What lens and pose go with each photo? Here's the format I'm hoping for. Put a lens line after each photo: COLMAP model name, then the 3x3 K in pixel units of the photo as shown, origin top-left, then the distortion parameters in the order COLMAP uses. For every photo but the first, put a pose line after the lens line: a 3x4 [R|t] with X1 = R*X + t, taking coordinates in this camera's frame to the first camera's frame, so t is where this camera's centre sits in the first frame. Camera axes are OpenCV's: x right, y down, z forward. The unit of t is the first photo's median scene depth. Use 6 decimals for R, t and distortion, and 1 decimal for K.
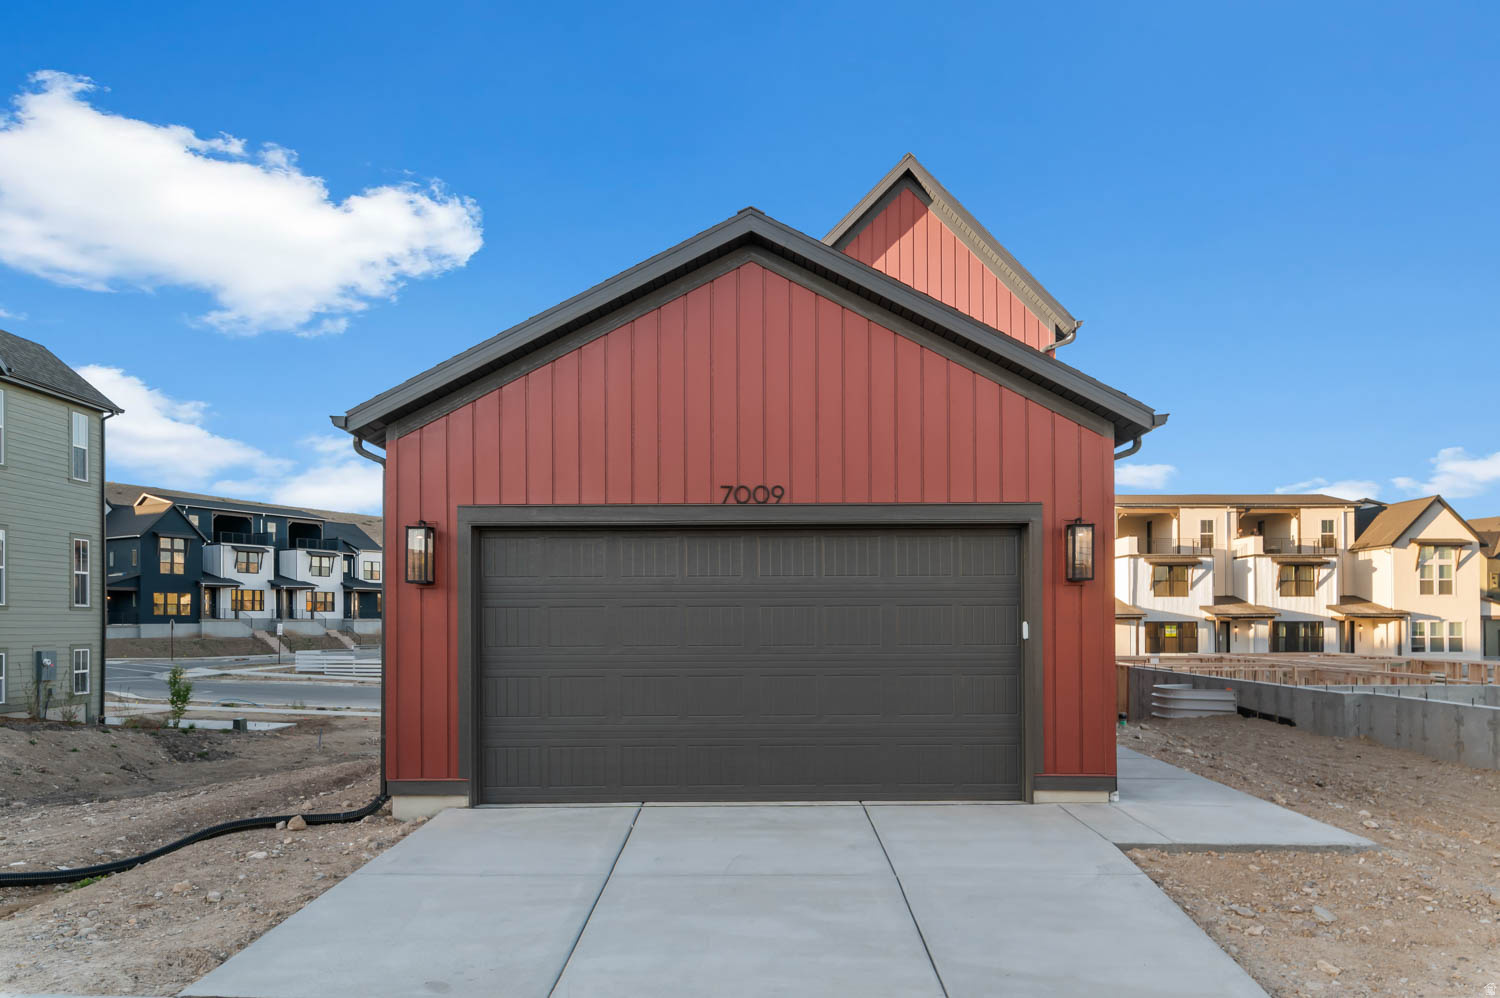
lens RADIAL K [[952.1, 0, 747.8], [0, 952.1, 488.1], [0, 0, 1]] dist [0.001012, 0.002906]
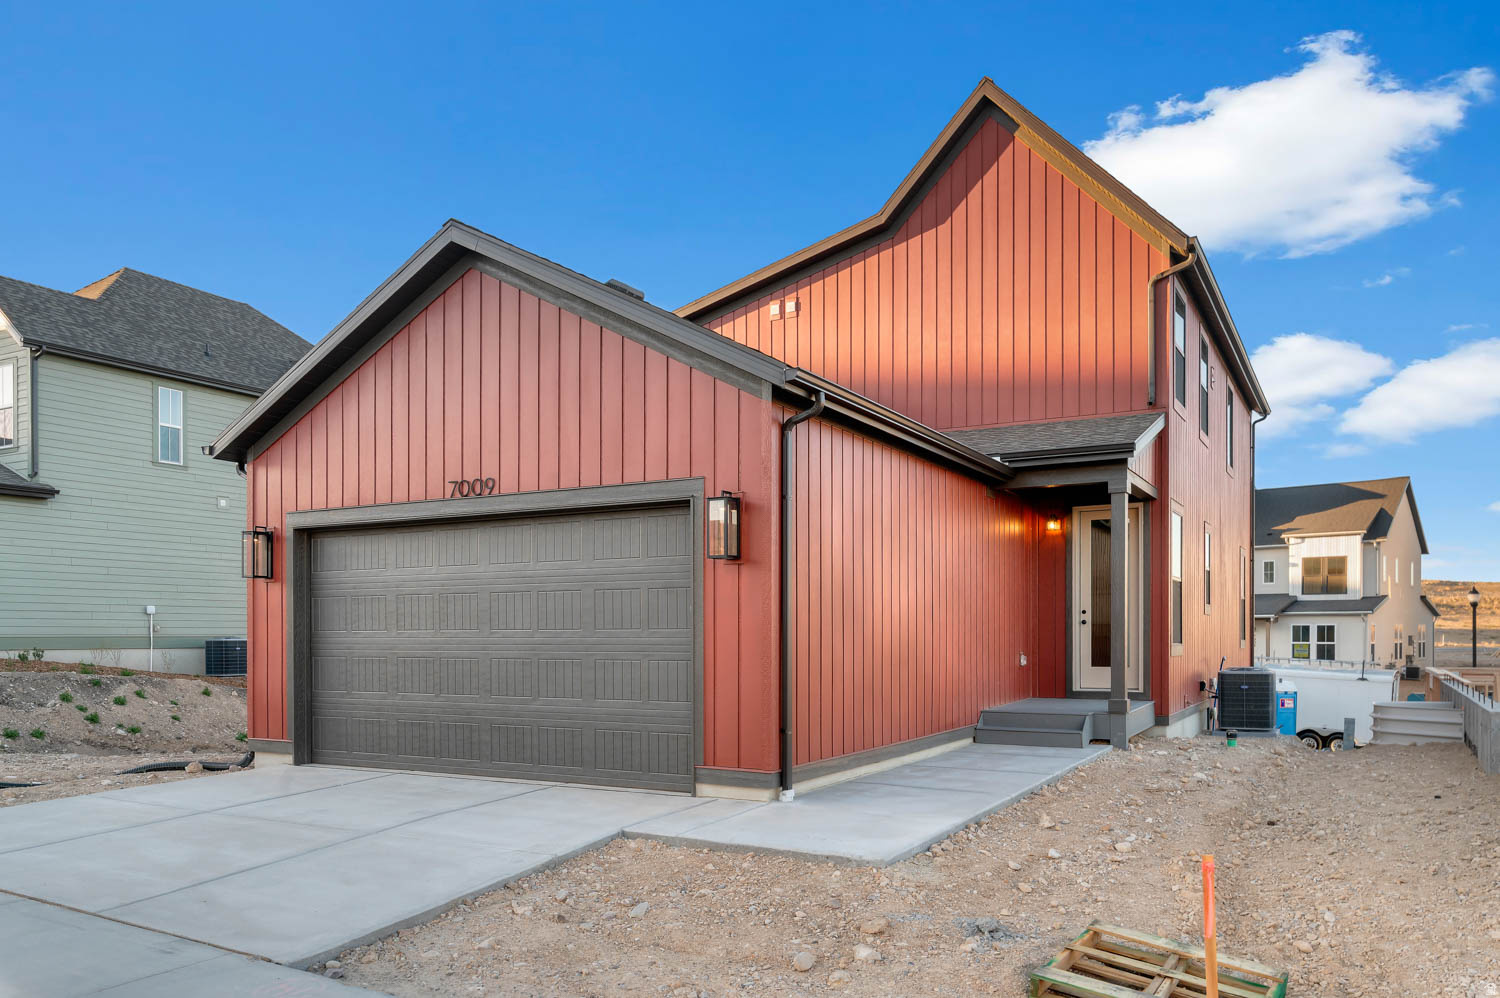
lens RADIAL K [[1026.9, 0, 750.0], [0, 1026.9, 497.7], [0, 0, 1]] dist [0.007491, 0.004297]
pose [[0.885582, -0.058256, -0.460815, 0.807837], [0.063501, 0.997973, -0.004130, 0.042378], [0.460121, -0.025604, 0.887487, 0.124519]]
